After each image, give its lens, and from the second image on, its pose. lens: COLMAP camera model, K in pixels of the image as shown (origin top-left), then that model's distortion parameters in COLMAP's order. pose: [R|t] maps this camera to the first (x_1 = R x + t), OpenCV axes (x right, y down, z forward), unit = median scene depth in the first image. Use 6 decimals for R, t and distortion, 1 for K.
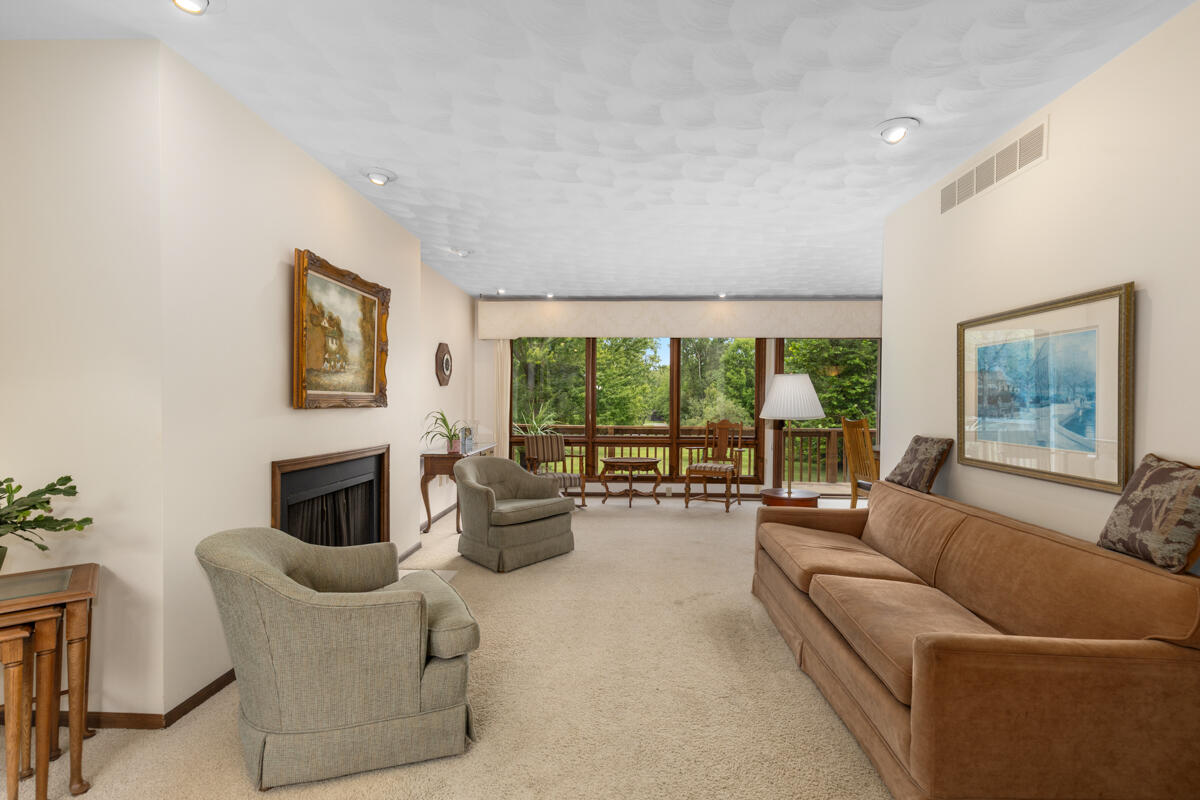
lens RADIAL K [[554.5, 0, 599.0], [0, 554.5, 401.5], [0, 0, 1]] dist [0.004467, 0.000167]
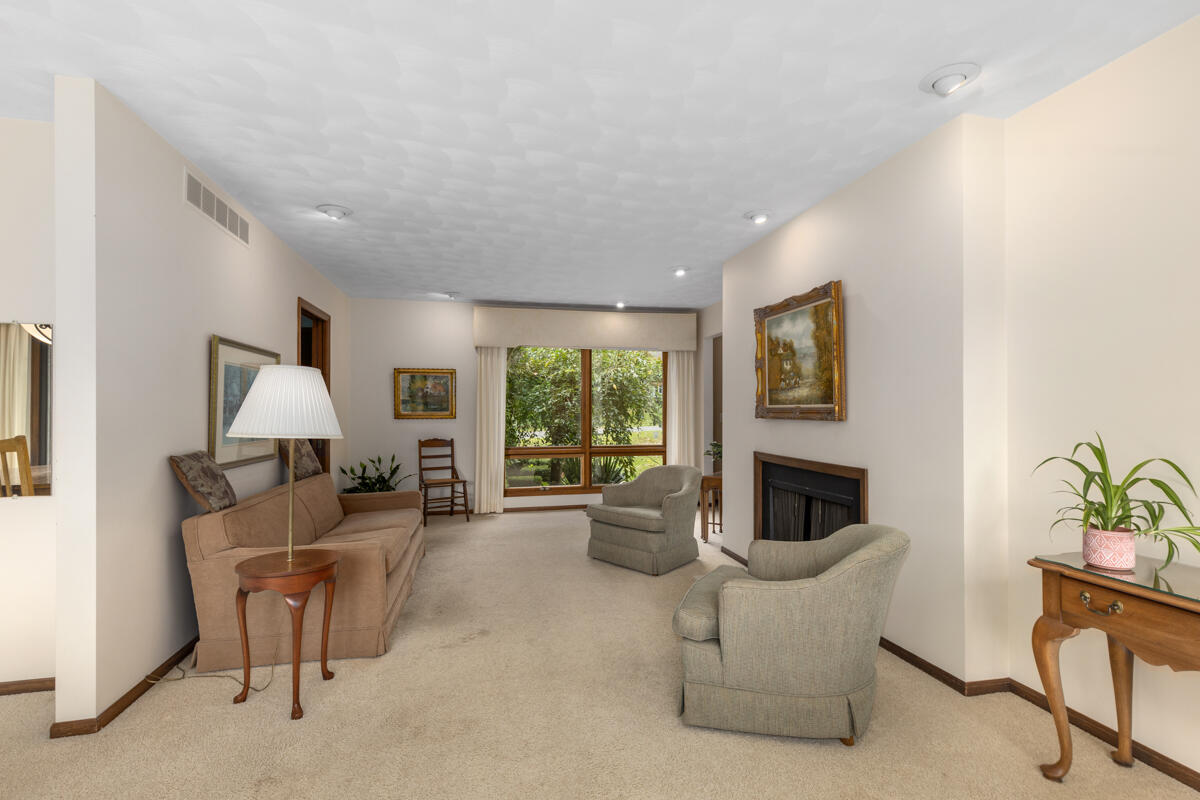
lens RADIAL K [[554.5, 0, 599.2], [0, 554.5, 403.1], [0, 0, 1]] dist [0.004467, 0.000167]
pose [[-0.964697, -0.005634, -0.263302, 0.227602], [-0.000999, 0.999842, -0.017734, -0.000489], [0.263360, -0.016845, -0.964551, 2.072000]]
